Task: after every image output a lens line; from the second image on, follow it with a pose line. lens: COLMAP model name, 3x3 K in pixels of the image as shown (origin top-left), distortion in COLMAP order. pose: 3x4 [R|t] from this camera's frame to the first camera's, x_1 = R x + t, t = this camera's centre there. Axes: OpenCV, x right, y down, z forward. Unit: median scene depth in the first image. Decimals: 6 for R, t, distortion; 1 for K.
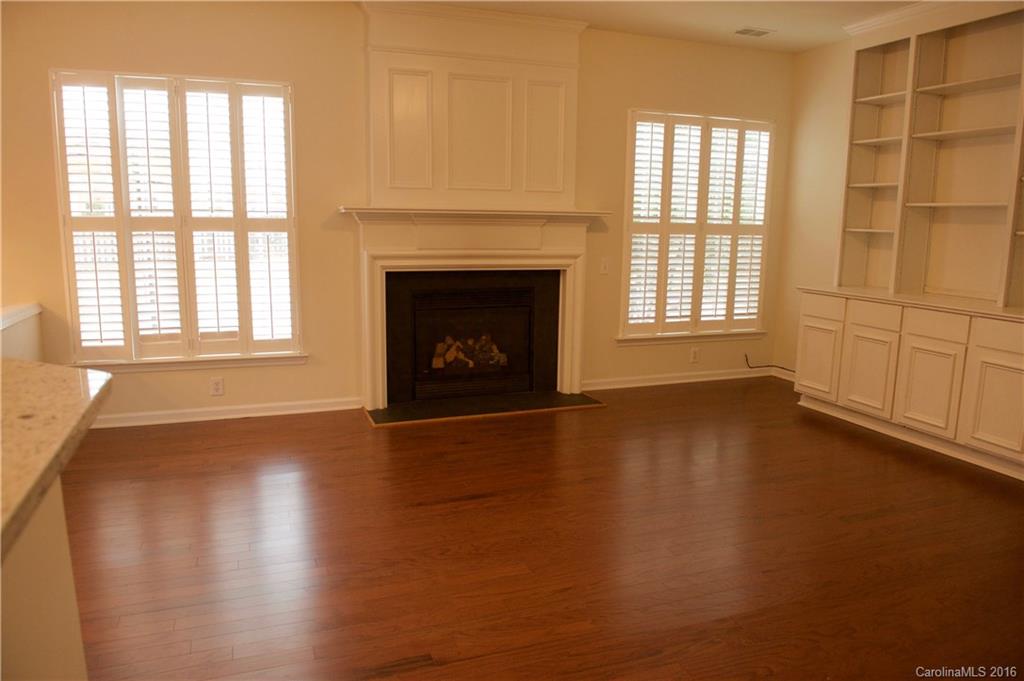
lens RADIAL K [[647.7, 0, 512.6], [0, 647.7, 305.5], [0, 0, 1]] dist [-0.045036, 0.001175]
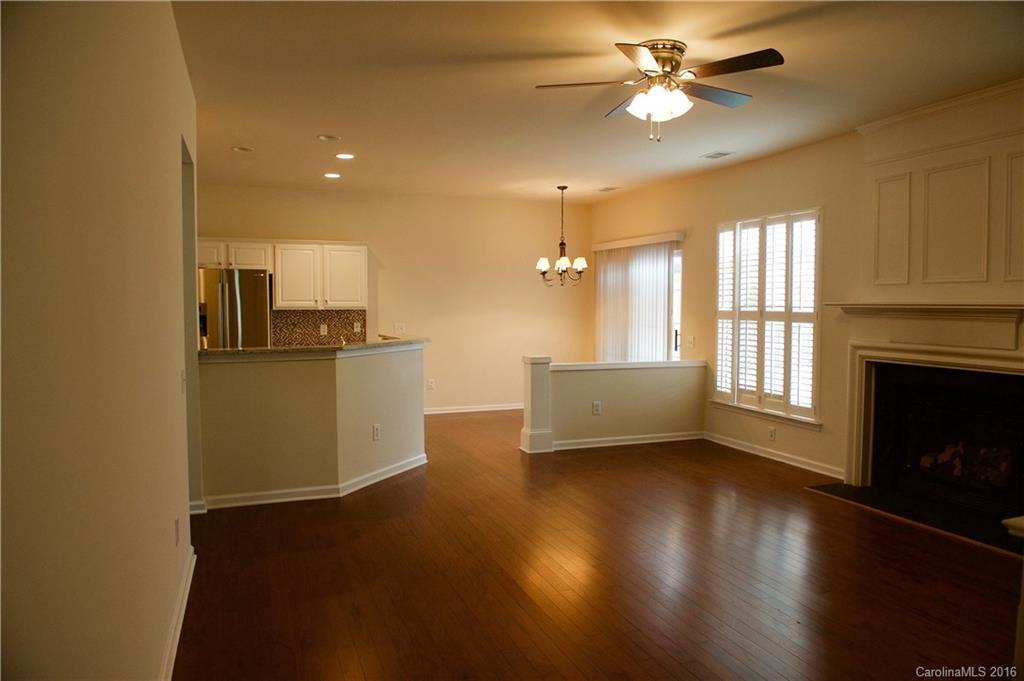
lens RADIAL K [[701.8, 0, 512.0], [0, 701.8, 340.5], [0, 0, 1]] dist [-0.003282, -0.045322]
pose [[0.051665, 0.035965, -0.998017, 1.043772], [-0.149073, 0.988432, 0.027903, -0.031688], [0.987476, 0.147336, 0.056428, 0.356346]]
